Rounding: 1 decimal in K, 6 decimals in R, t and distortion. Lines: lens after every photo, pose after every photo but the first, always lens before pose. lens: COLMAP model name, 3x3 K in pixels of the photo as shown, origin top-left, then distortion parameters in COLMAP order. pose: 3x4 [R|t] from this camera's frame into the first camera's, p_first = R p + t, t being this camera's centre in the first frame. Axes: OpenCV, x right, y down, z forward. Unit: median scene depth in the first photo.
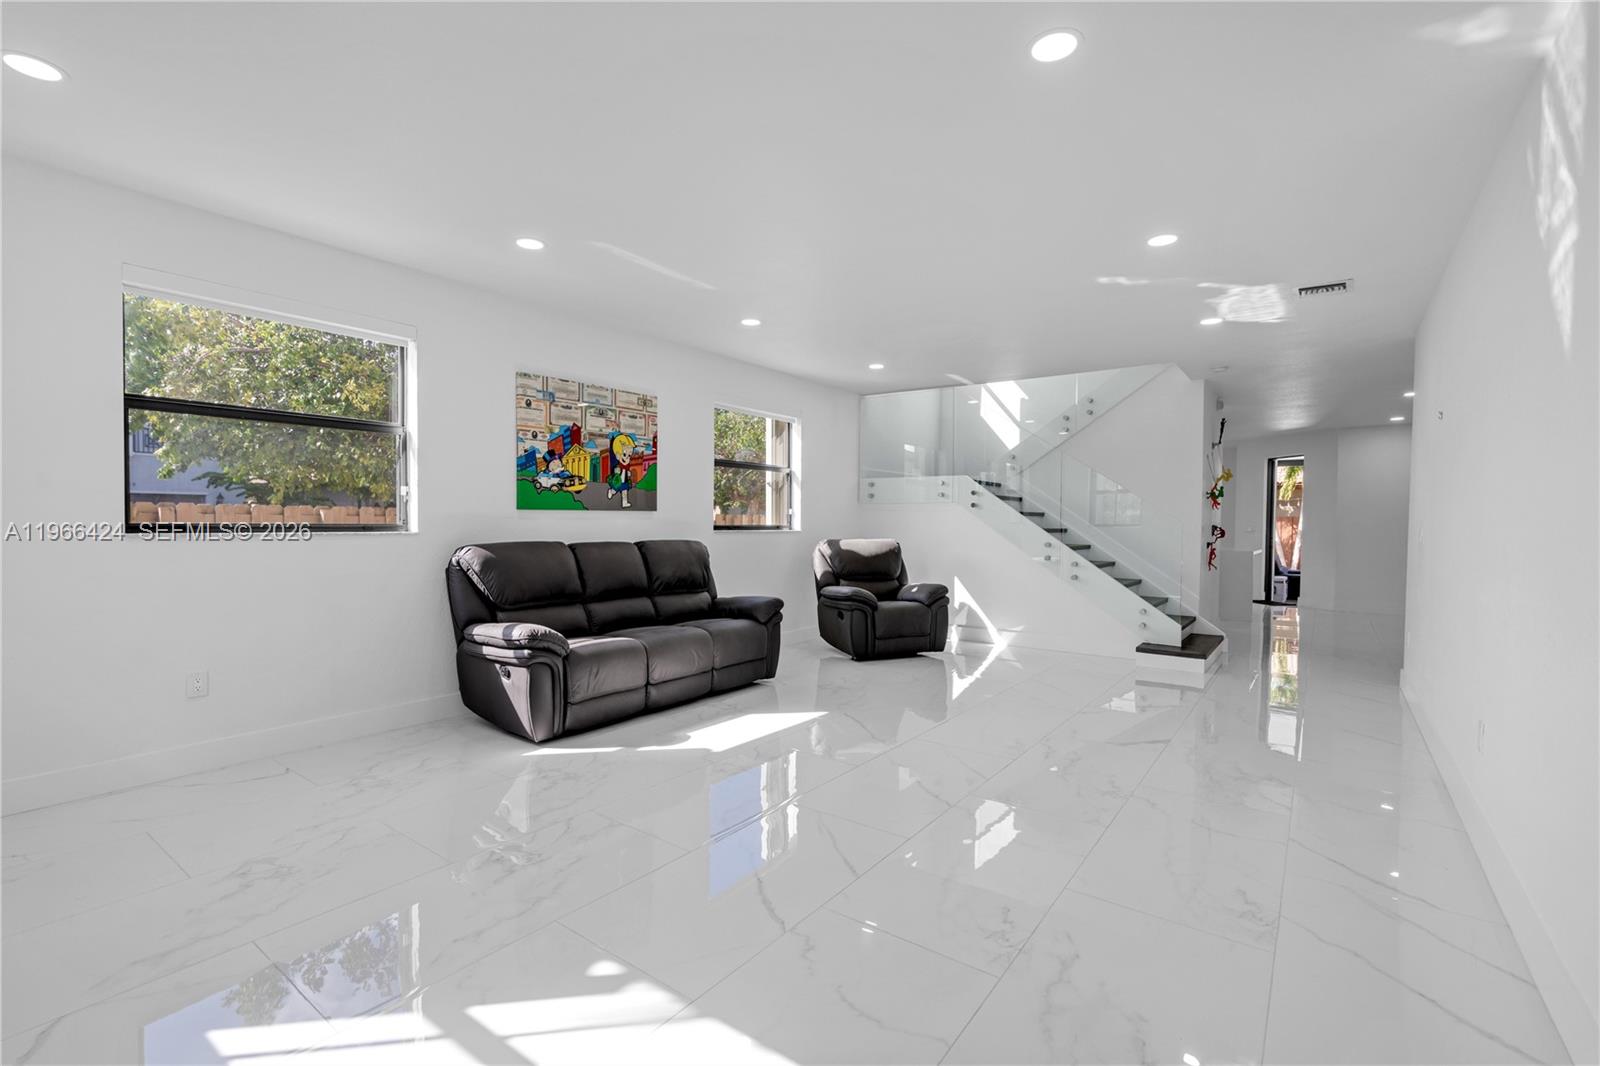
lens RADIAL K [[706.9, 0, 797.5], [0, 706.9, 510.1], [0, 0, 1]] dist [0.000378, 0.000070]
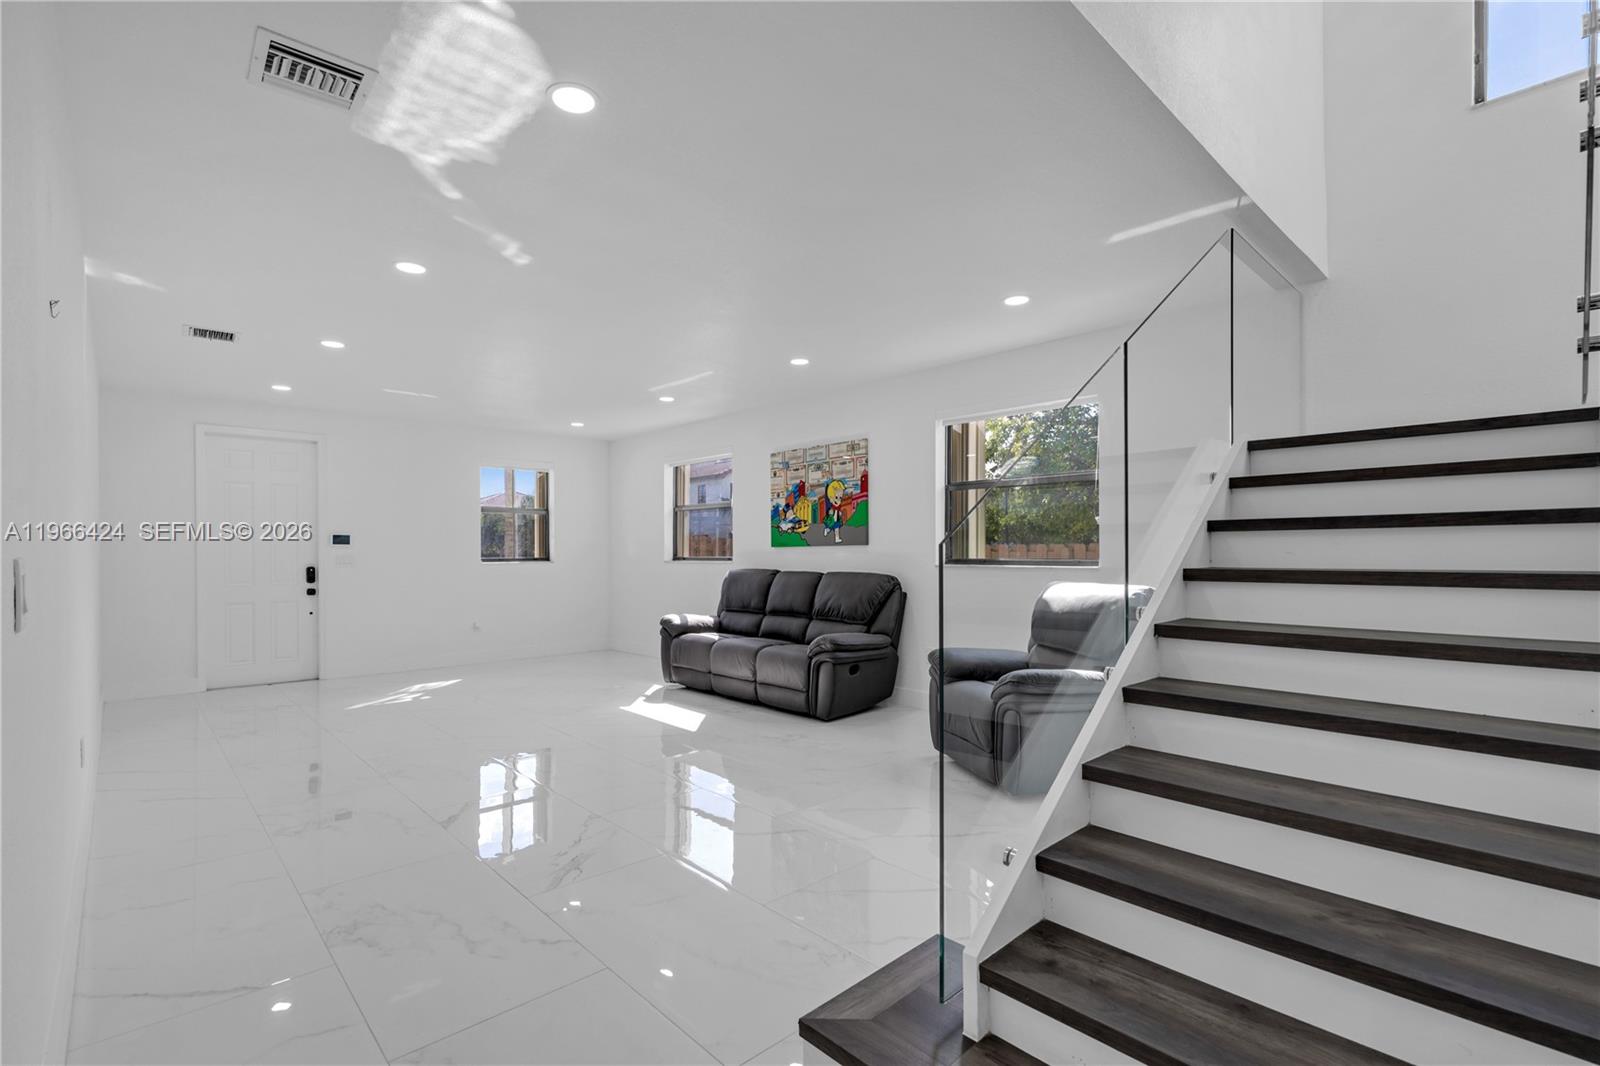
lens RADIAL K [[743.5, 0, 800.0], [0, 743.5, 533.0], [0, 0, 1]] dist [-0.001468, -0.000176]
pose [[-0.198367, -0.030750, -0.979645, 0.982083], [0.015767, 0.999278, -0.034559, 0.021573], [0.980001, -0.022302, -0.197739, 1.203231]]
